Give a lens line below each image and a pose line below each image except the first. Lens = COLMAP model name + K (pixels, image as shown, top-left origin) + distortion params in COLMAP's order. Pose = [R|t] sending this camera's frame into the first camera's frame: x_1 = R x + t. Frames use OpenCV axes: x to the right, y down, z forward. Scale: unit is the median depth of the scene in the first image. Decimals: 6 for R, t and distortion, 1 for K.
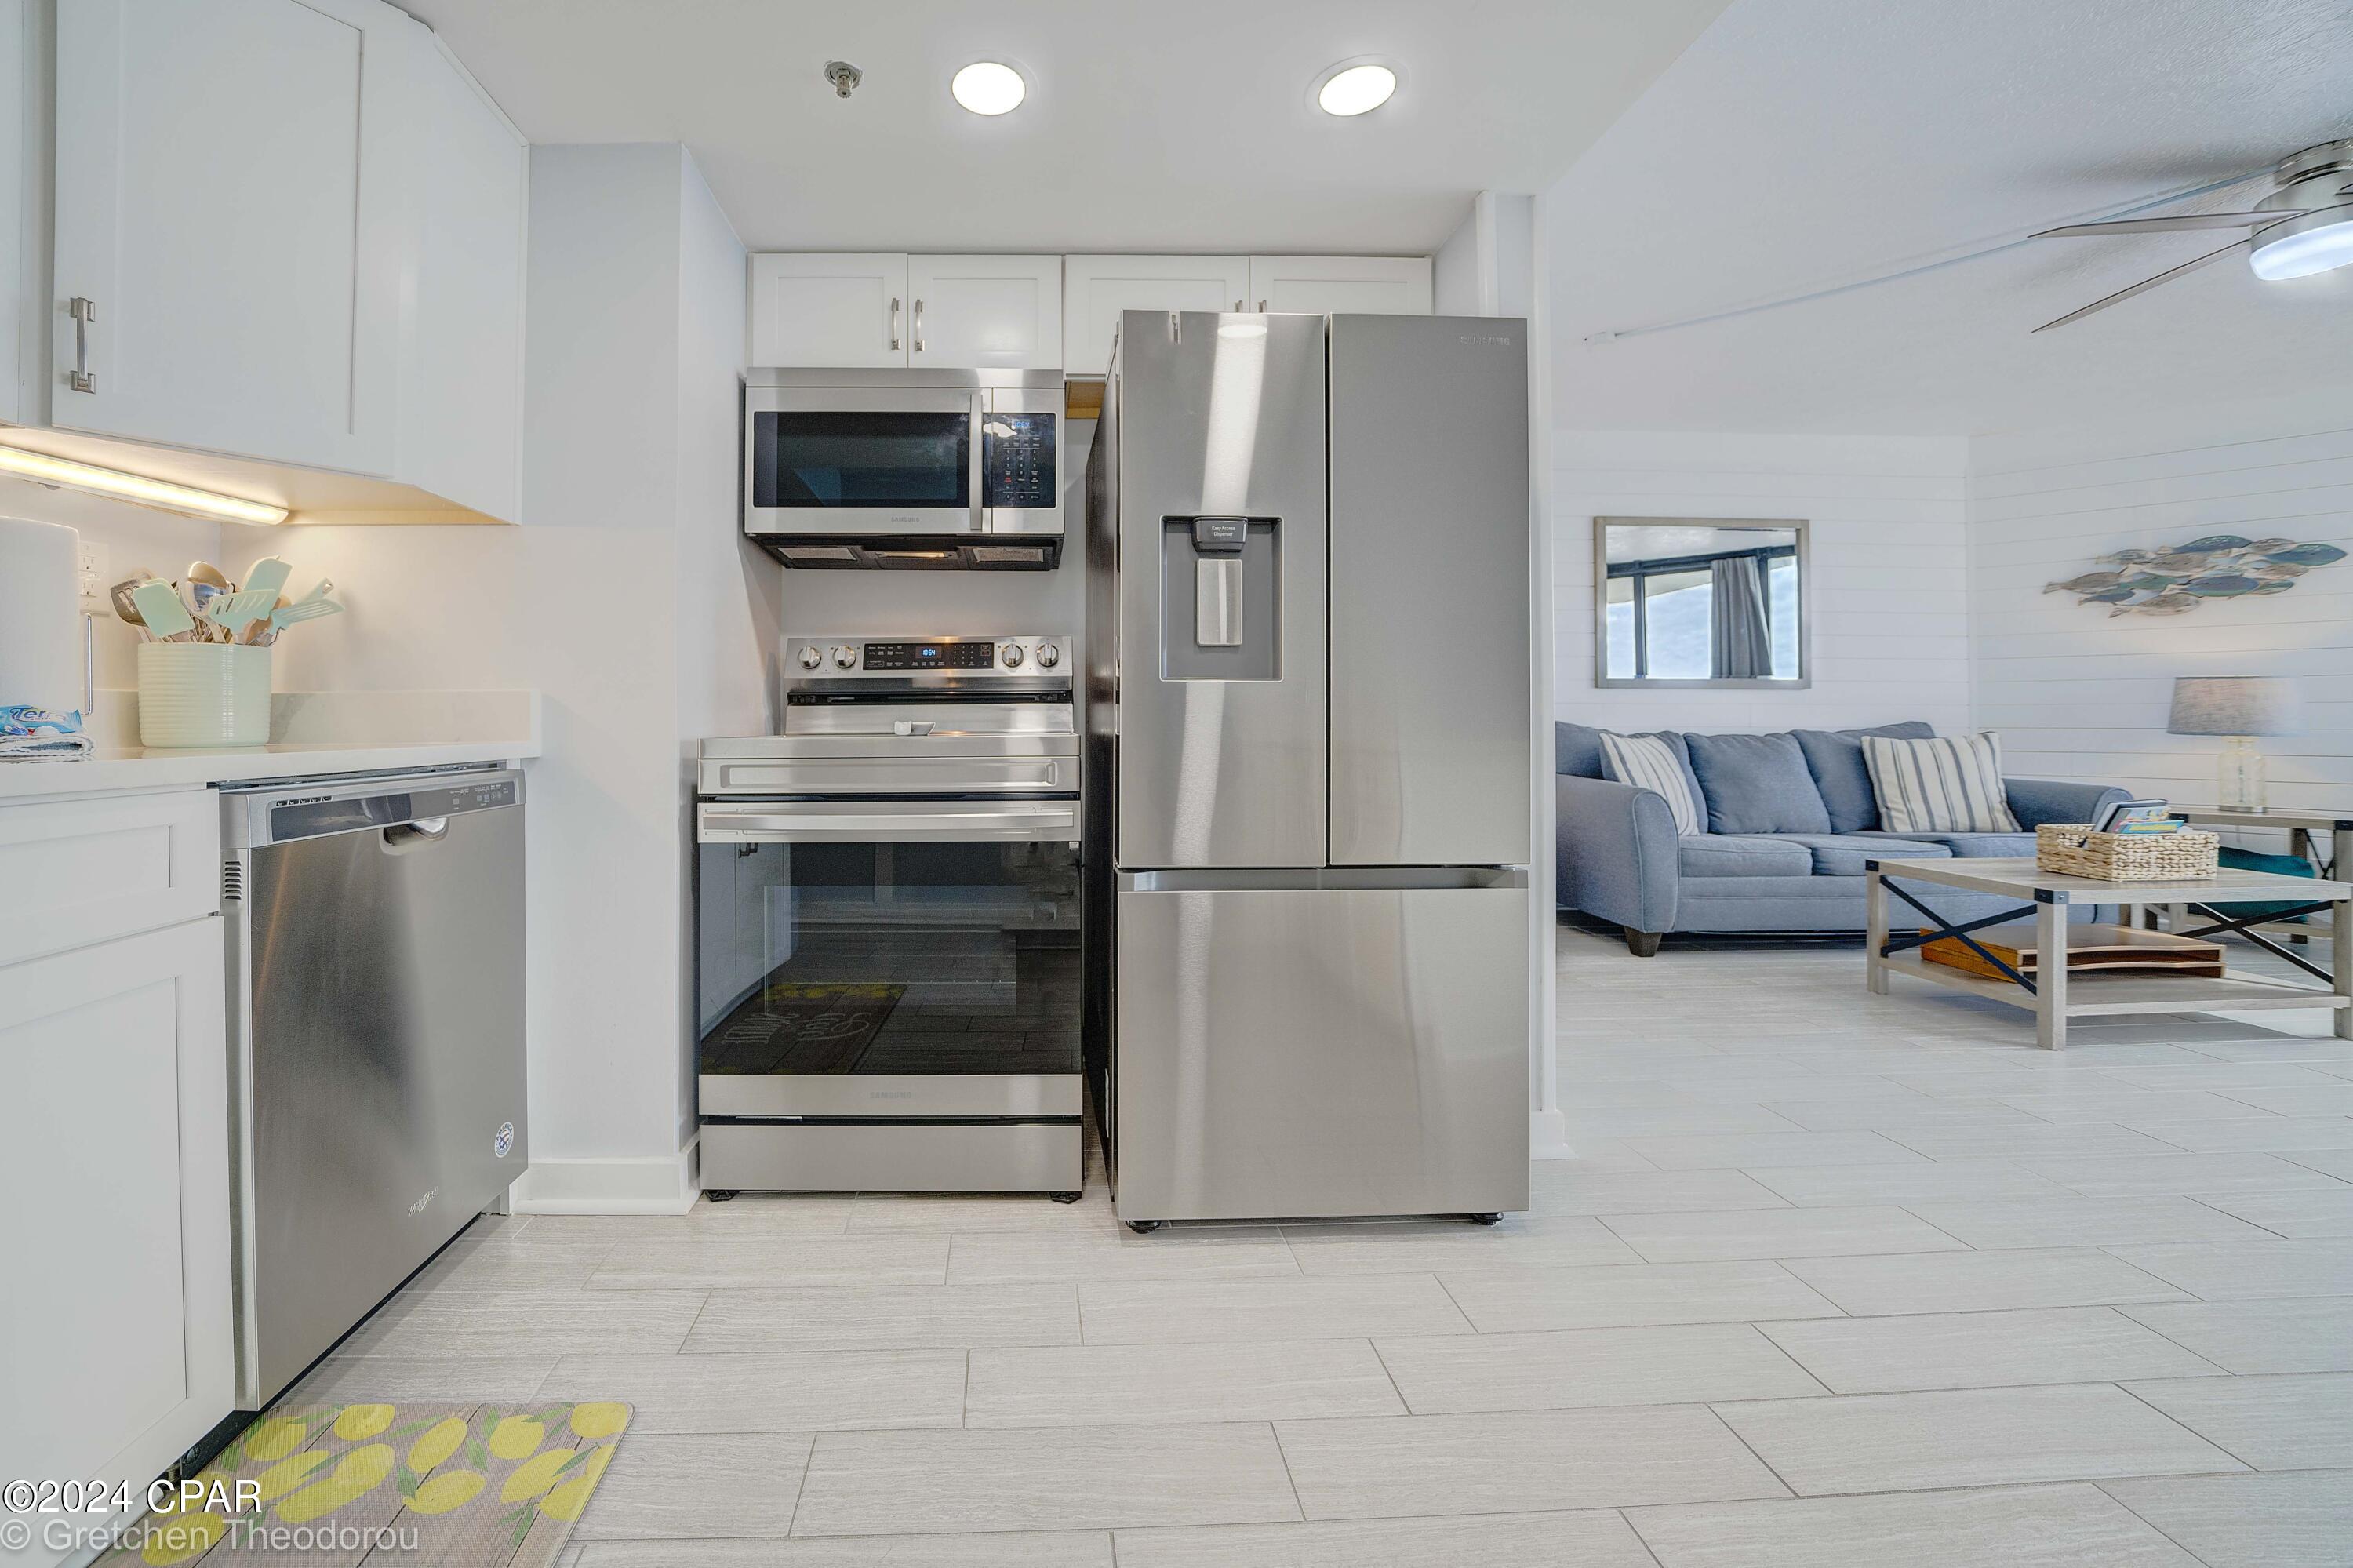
lens RADIAL K [[864.9, 0, 1050.6], [0, 864.9, 723.7], [0, 0, 1]] dist [-0.023727, 0.002663]
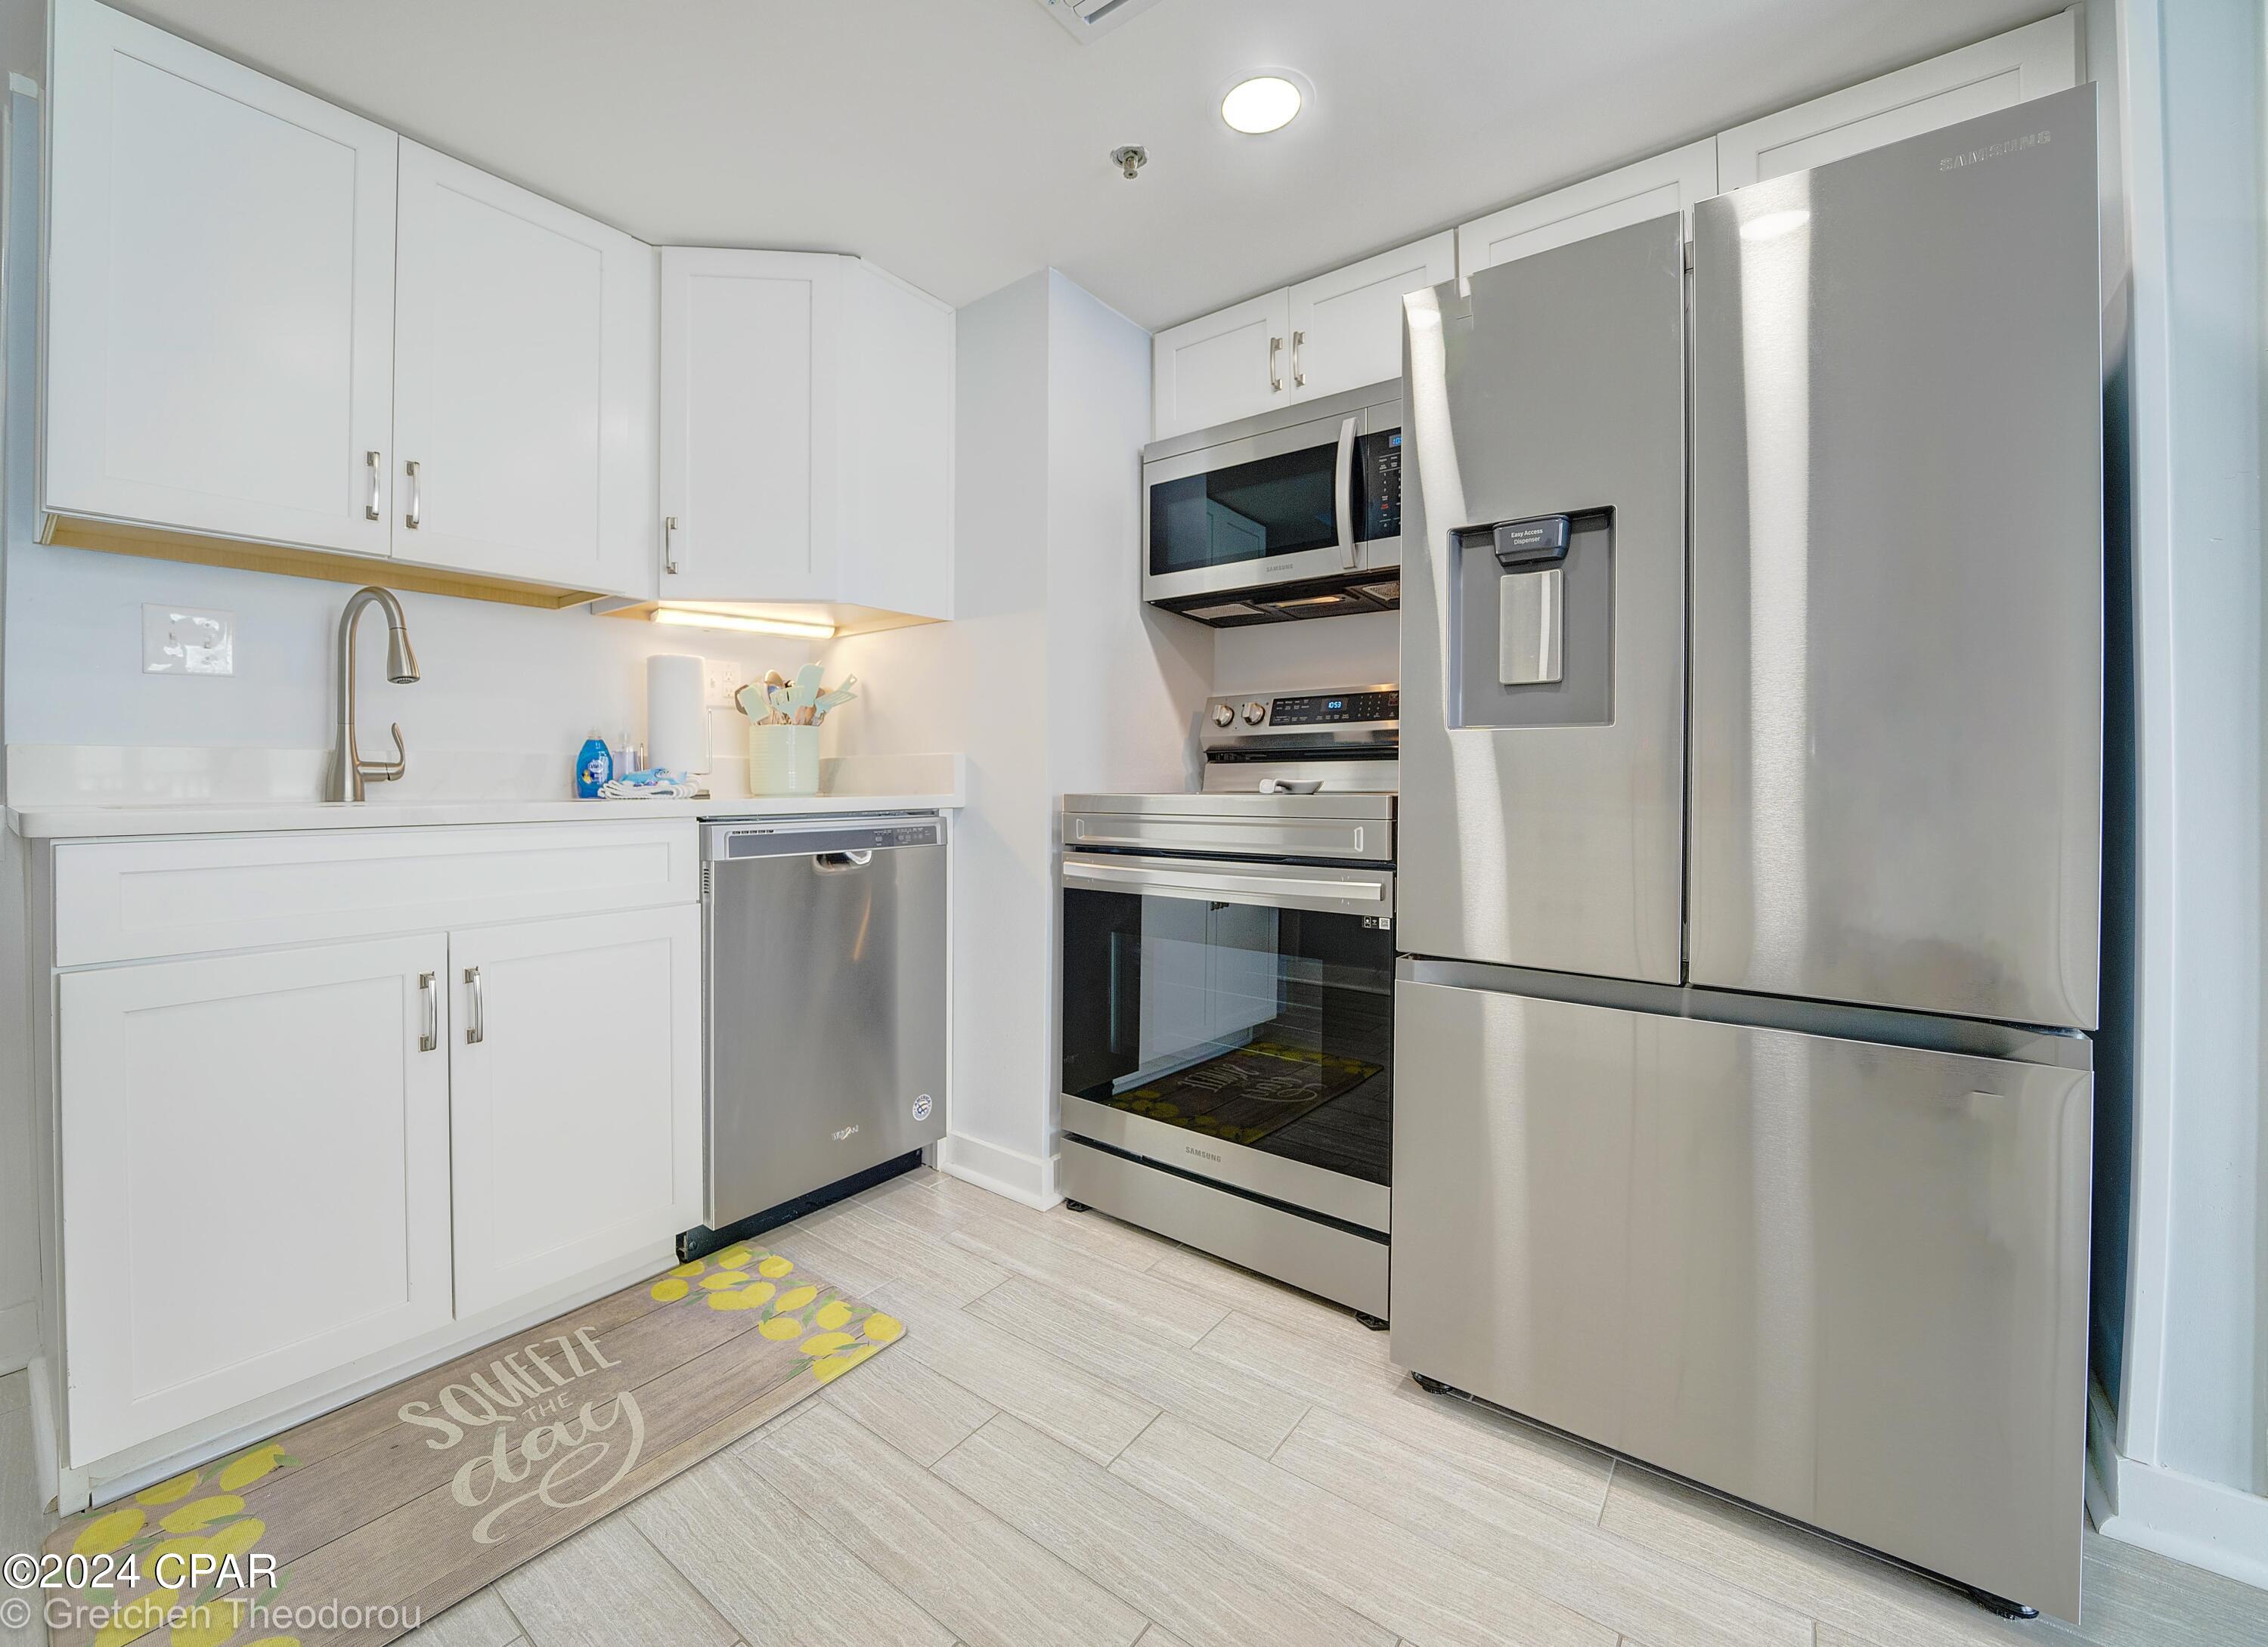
lens RADIAL K [[929.2, 0, 1097.7], [0, 929.2, 784.1], [0, 0, 1]] dist [-0.019808, -0.000050]
pose [[0.769082, 0.007569, -0.639105, 0.401564], [-0.004021, 0.999967, 0.007004, -0.004404], [0.639137, -0.002817, 0.769088, 0.097590]]
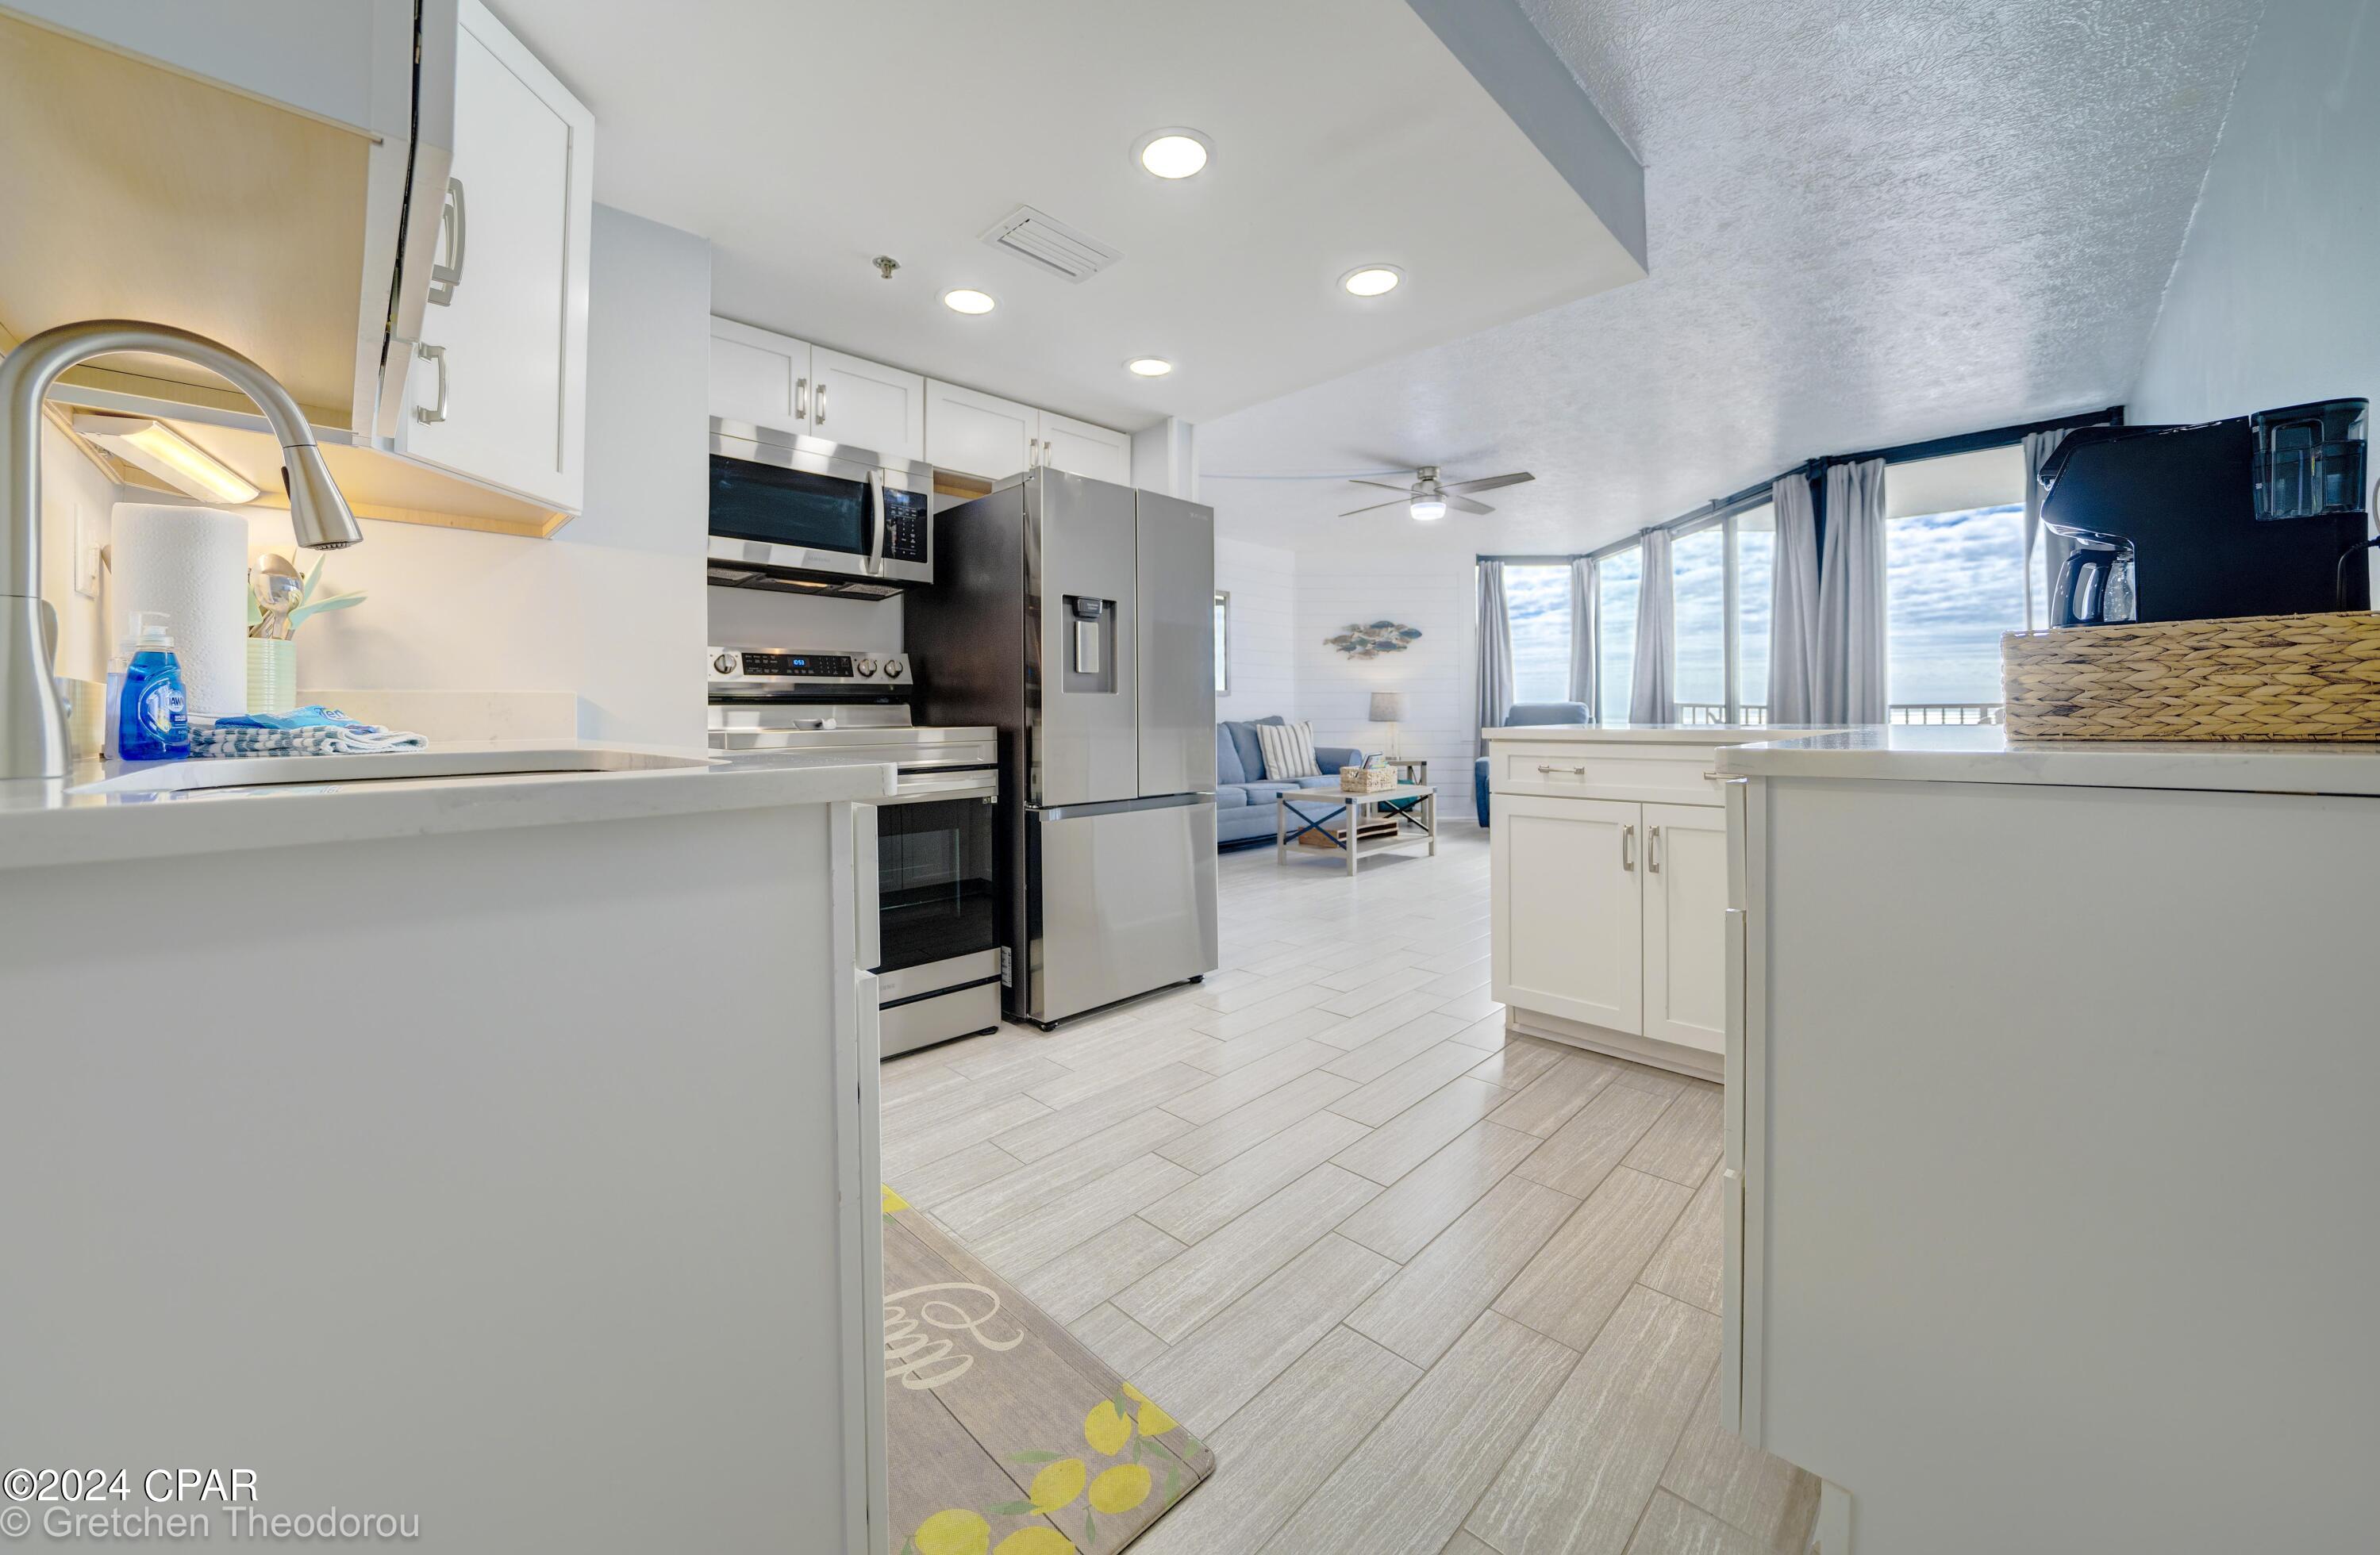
lens RADIAL K [[854.5, 0, 1186.3], [0, 854.5, 726.2], [0, 0, 1]] dist [-0.000303, -0.000008]
pose [[0.725222, -0.012474, 0.688403, -0.769460], [0.007262, 0.999919, 0.010468, -0.001346], [-0.688477, -0.002592, 0.725253, -0.334714]]
